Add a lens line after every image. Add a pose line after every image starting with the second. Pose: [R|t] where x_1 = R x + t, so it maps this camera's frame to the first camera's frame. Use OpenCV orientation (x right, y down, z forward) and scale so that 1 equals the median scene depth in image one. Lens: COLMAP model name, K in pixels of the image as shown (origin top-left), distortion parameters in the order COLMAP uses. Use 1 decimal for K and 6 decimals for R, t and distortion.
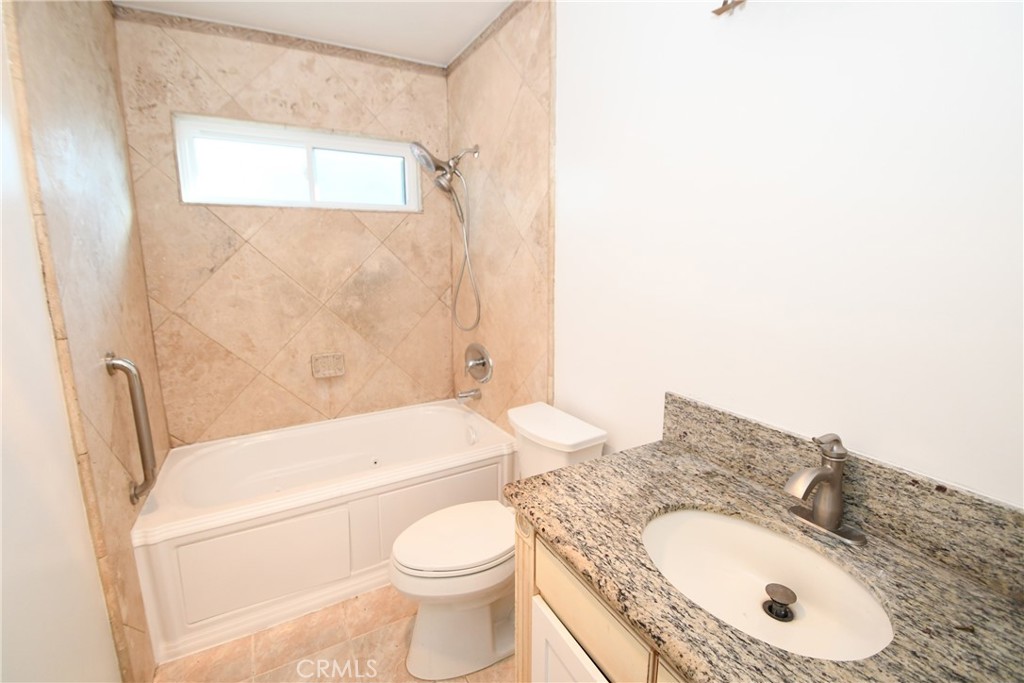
lens RADIAL K [[448.4, 0, 502.3], [0, 448.4, 334.4], [0, 0, 1]] dist [0.008644, -0.013587]
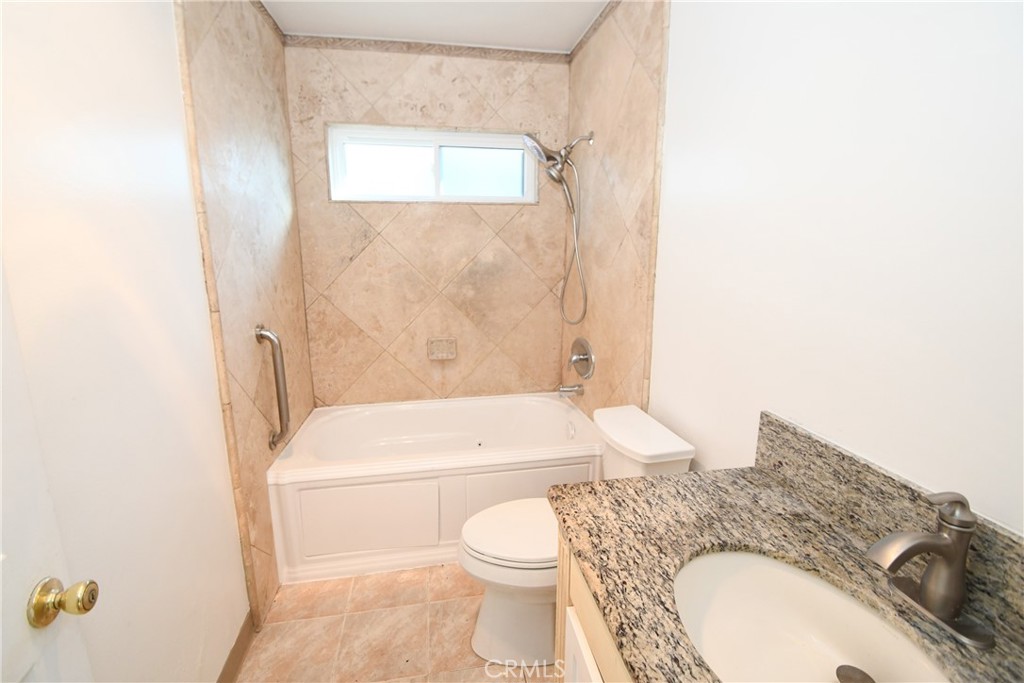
lens RADIAL K [[448.4, 0, 510.8], [0, 448.4, 334.7], [0, 0, 1]] dist [0.008644, -0.013587]
pose [[0.946776, 0.067551, -0.314725, 0.150407], [-0.061028, 0.997669, 0.030545, -0.010631], [0.316055, -0.009712, 0.948691, 0.042446]]
